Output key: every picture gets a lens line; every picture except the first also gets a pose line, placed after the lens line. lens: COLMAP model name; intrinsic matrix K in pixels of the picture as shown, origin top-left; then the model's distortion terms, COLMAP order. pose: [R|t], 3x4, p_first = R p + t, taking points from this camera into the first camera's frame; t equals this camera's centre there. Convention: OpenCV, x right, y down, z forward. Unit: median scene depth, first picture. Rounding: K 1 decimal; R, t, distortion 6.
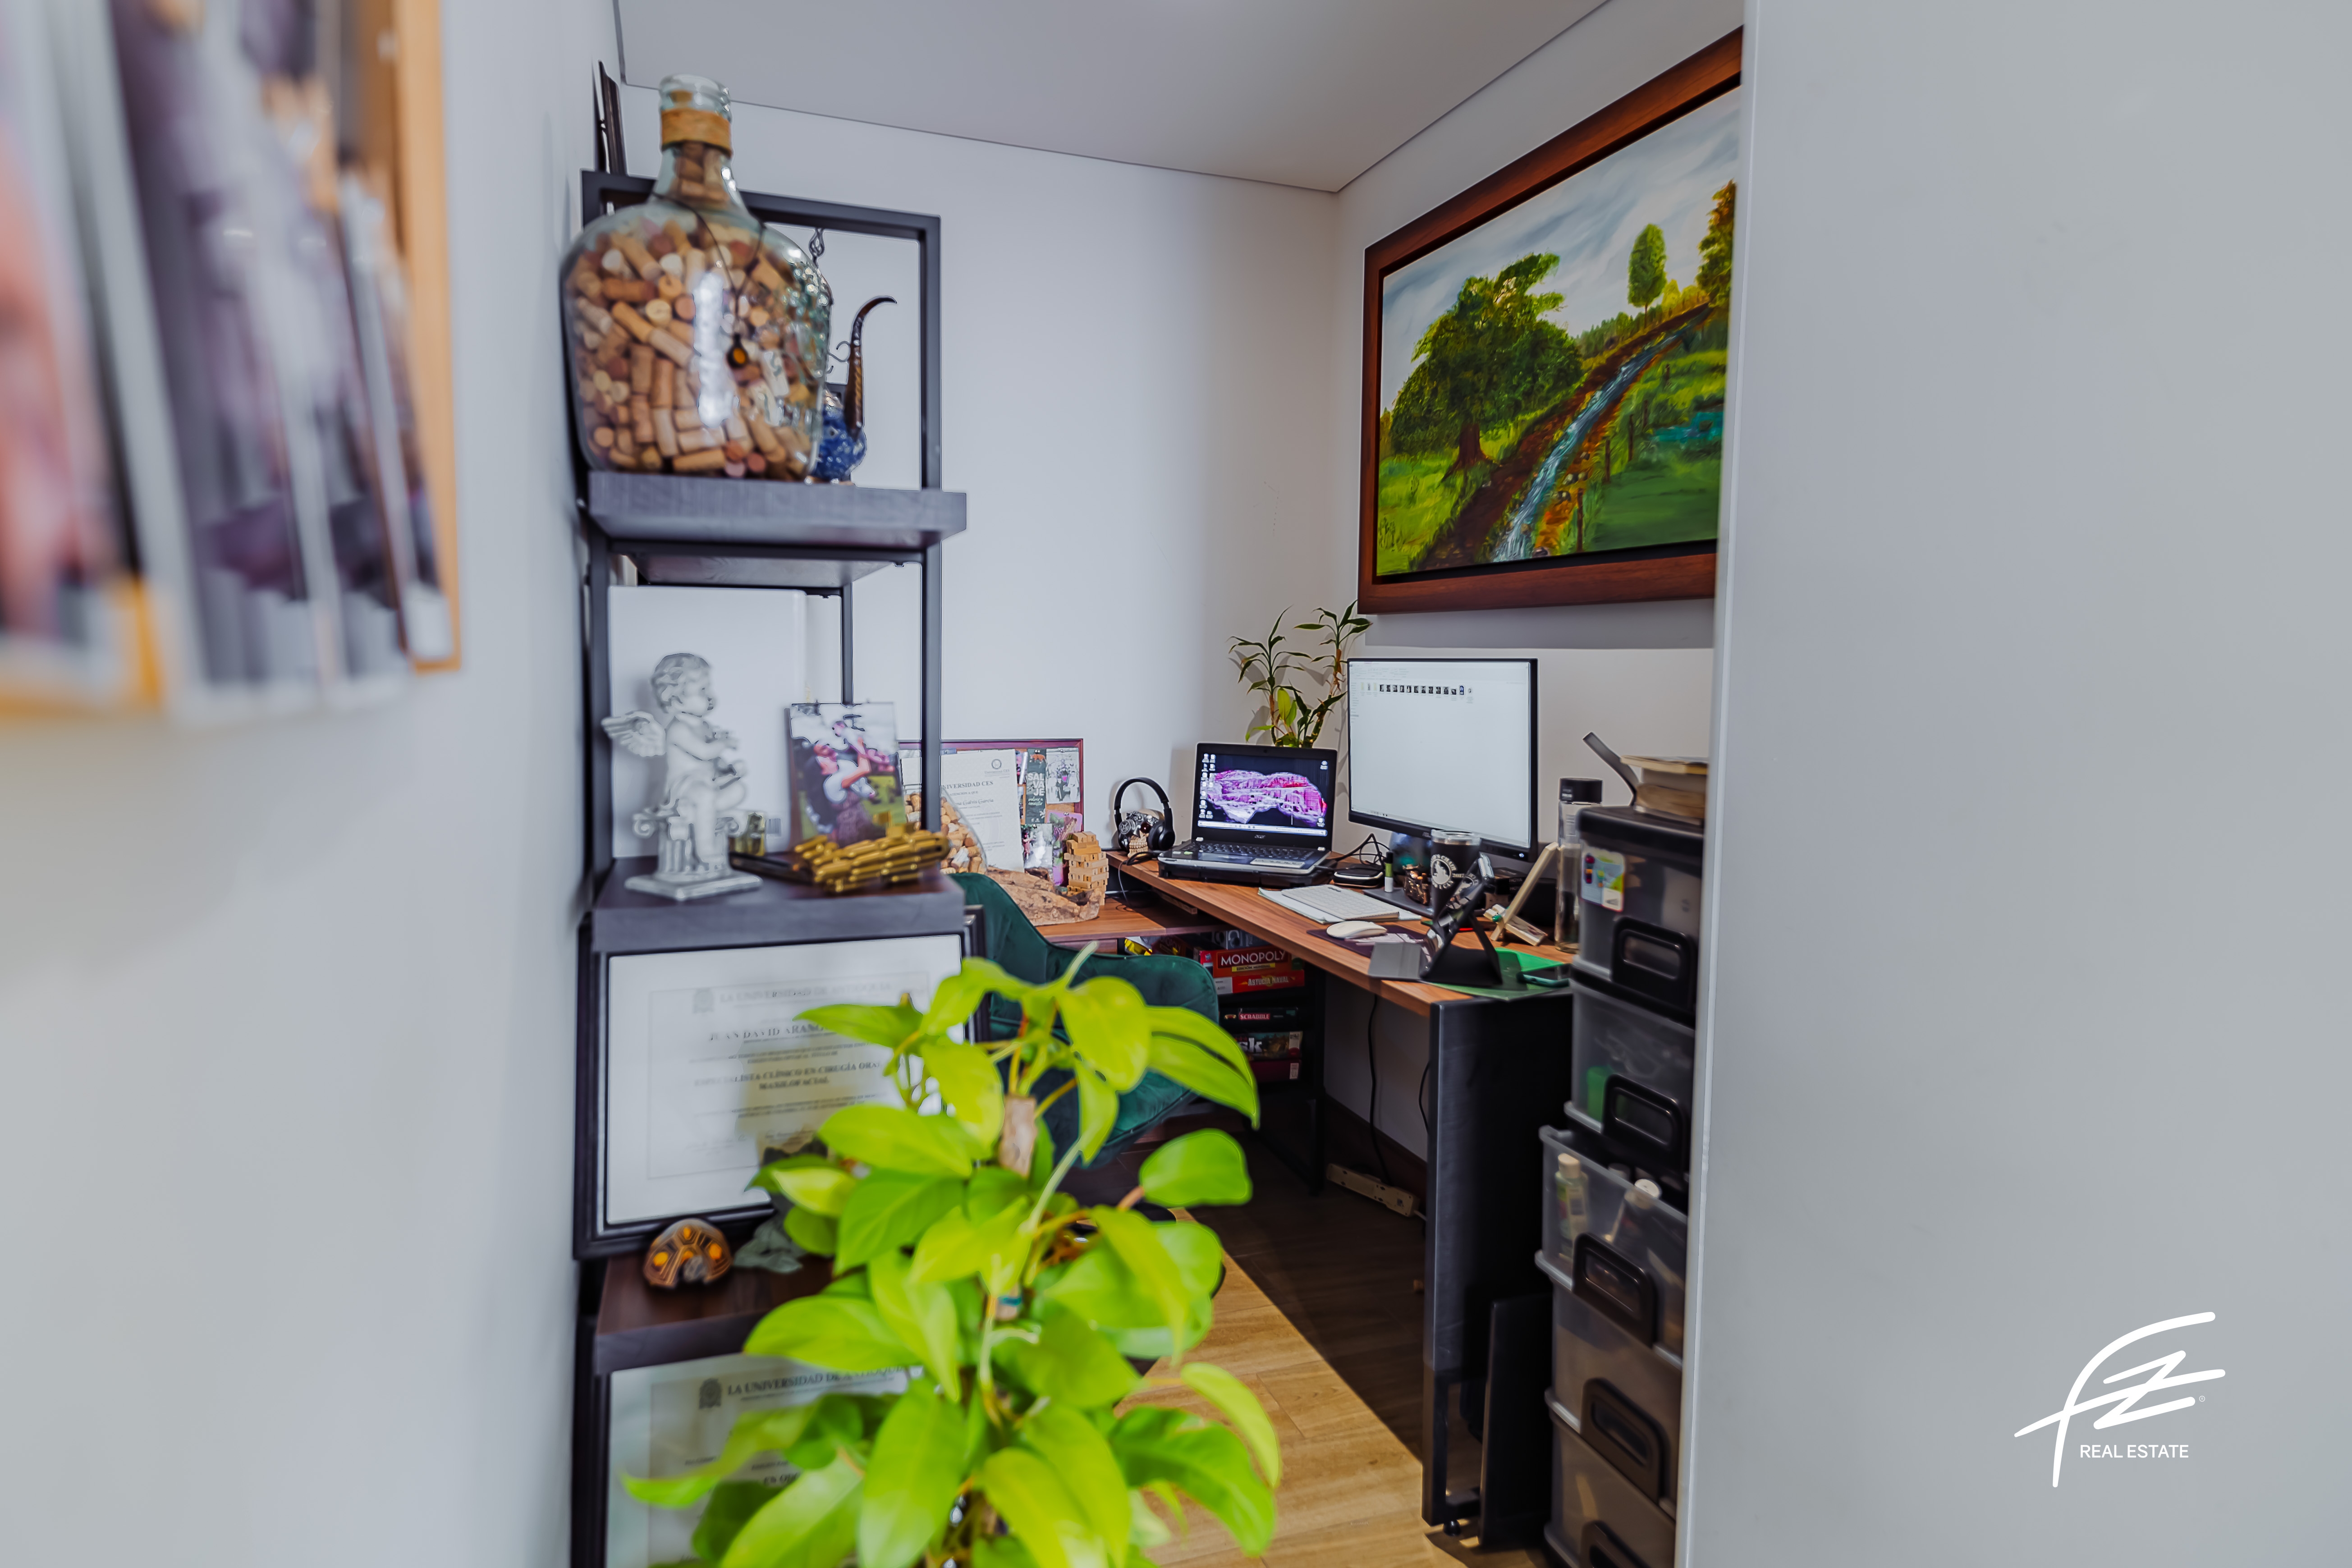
lens RADIAL K [[1127.8, 0, 1168.4], [0, 1127.8, 784.9], [0, 0, 1]] dist [0.027297, -0.023749]
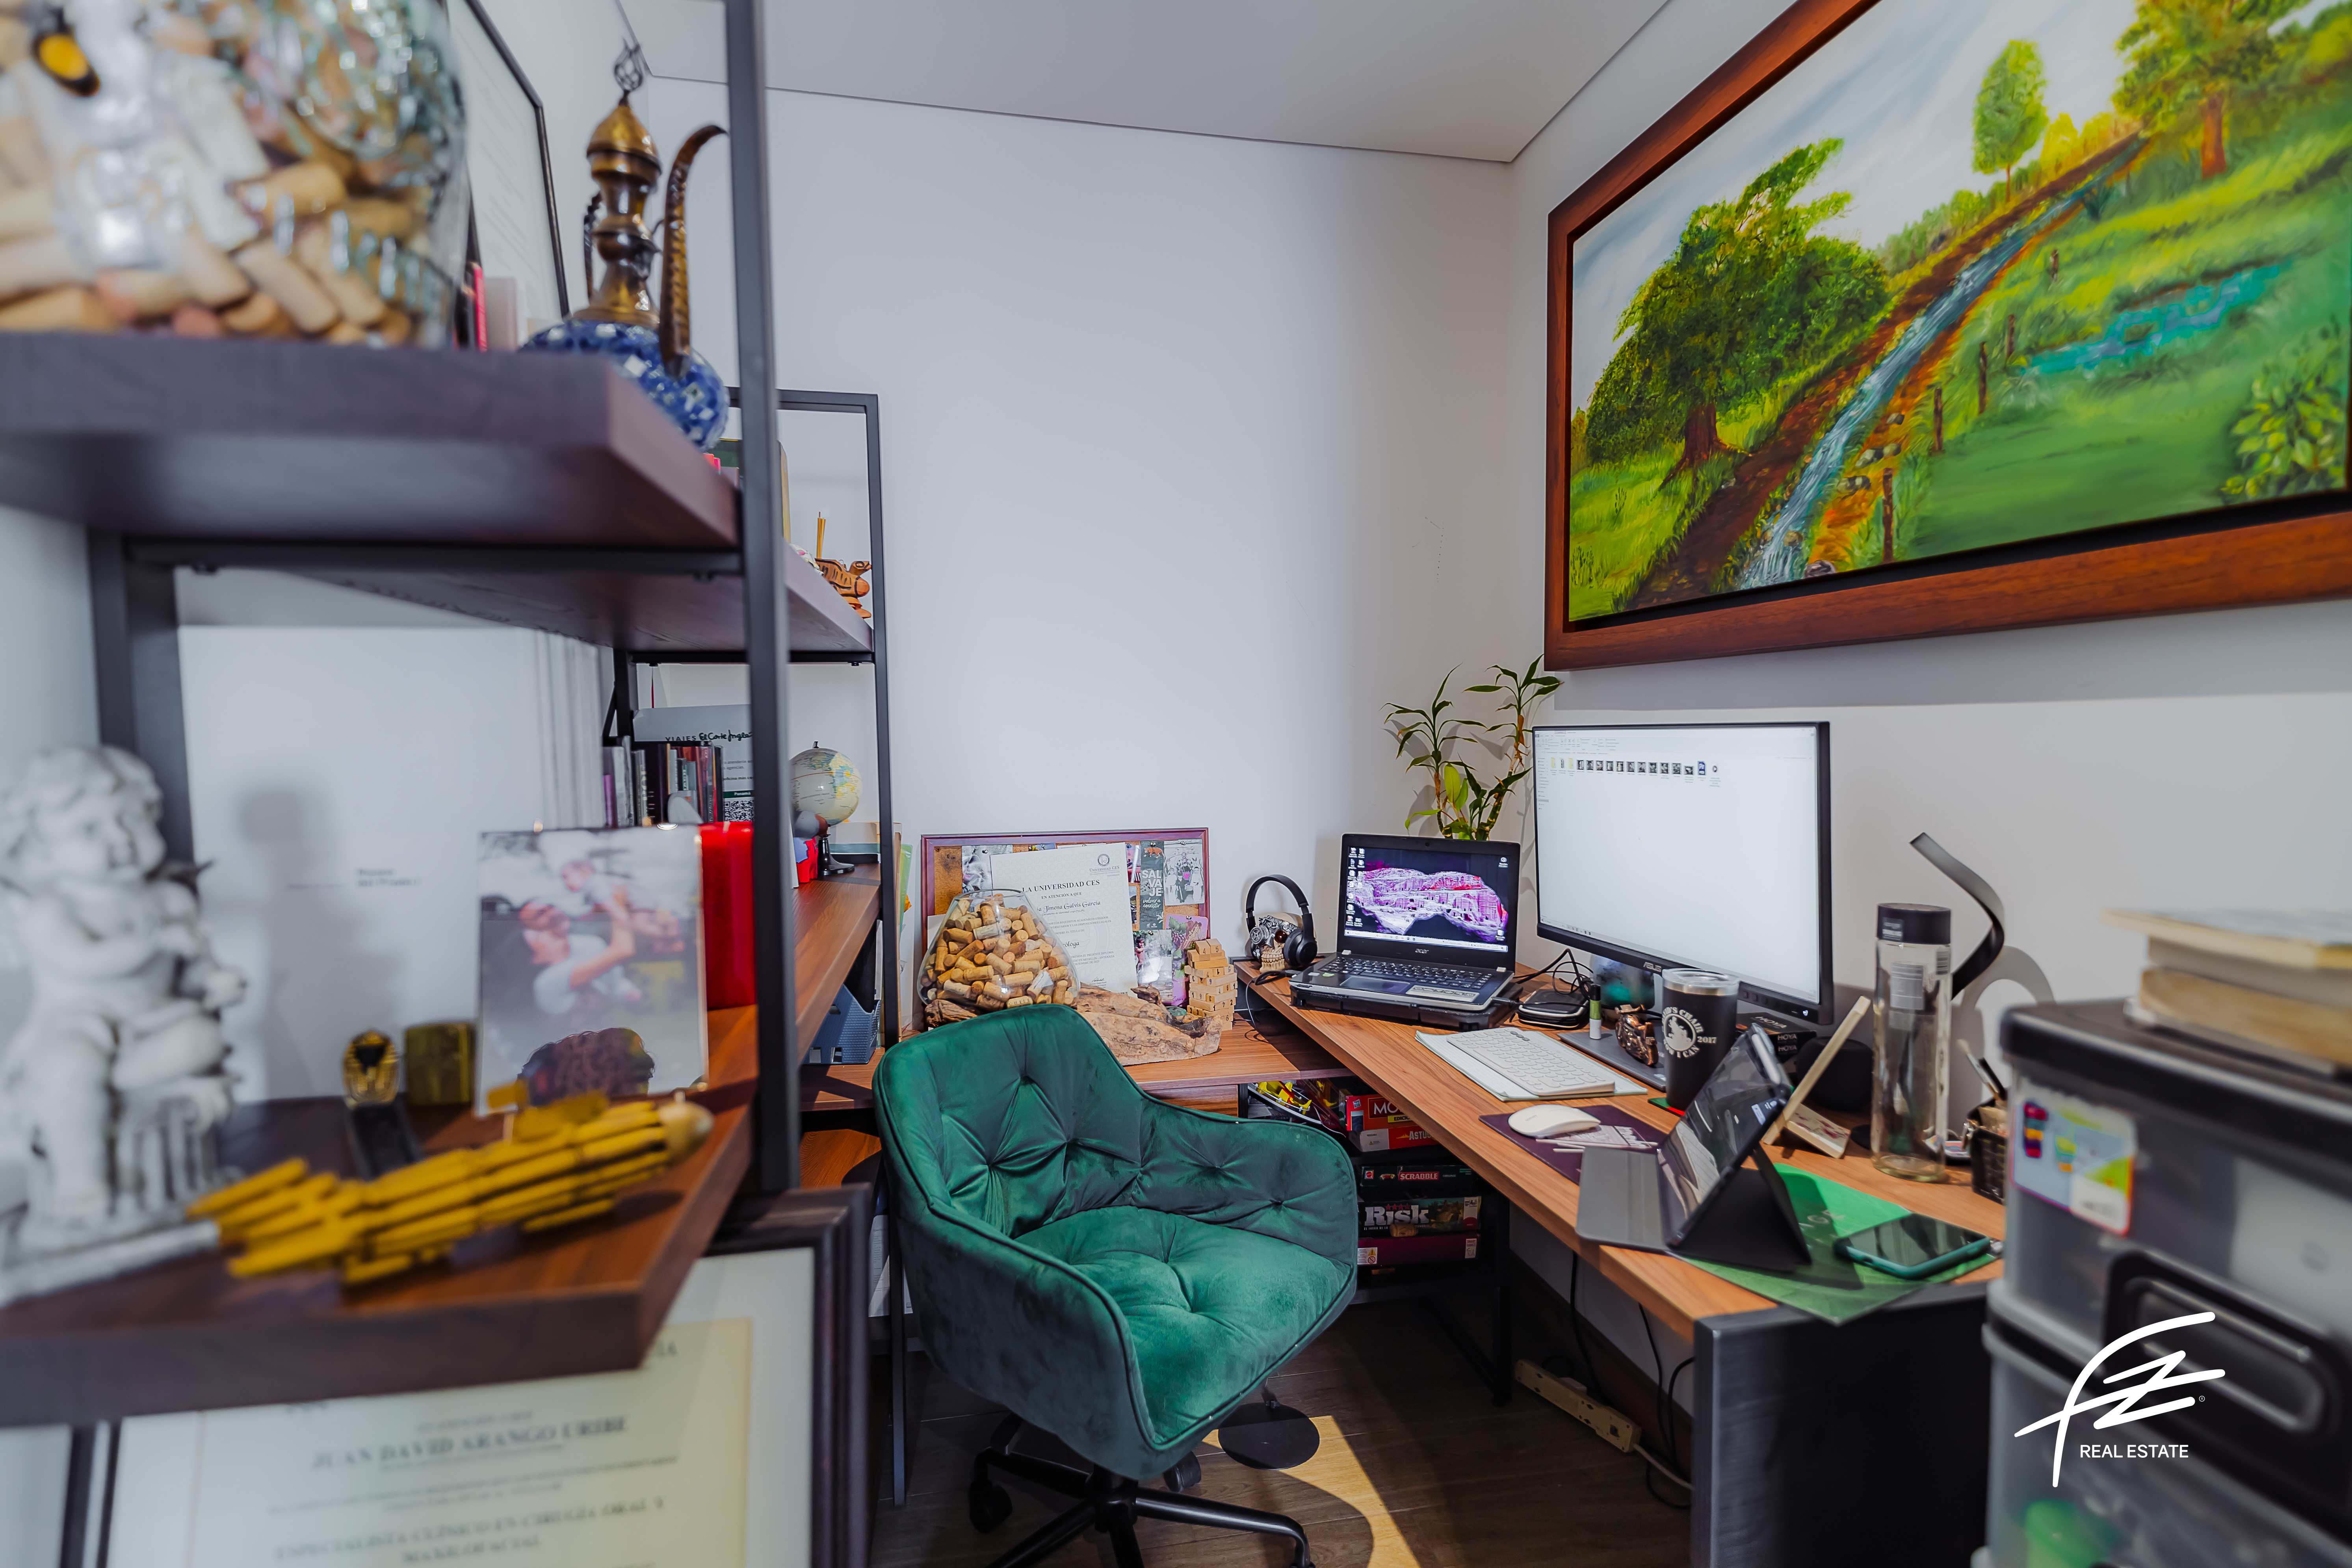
lens RADIAL K [[1150.6, 0, 1177.2], [0, 1150.6, 823.1], [0, 0, 1]] dist [0.033224, -0.027725]
pose [[0.990008, -0.009246, -0.140706, 0.030185], [0.004722, 0.999462, -0.032454, -0.022745], [0.140931, 0.031465, 0.989519, 0.197958]]
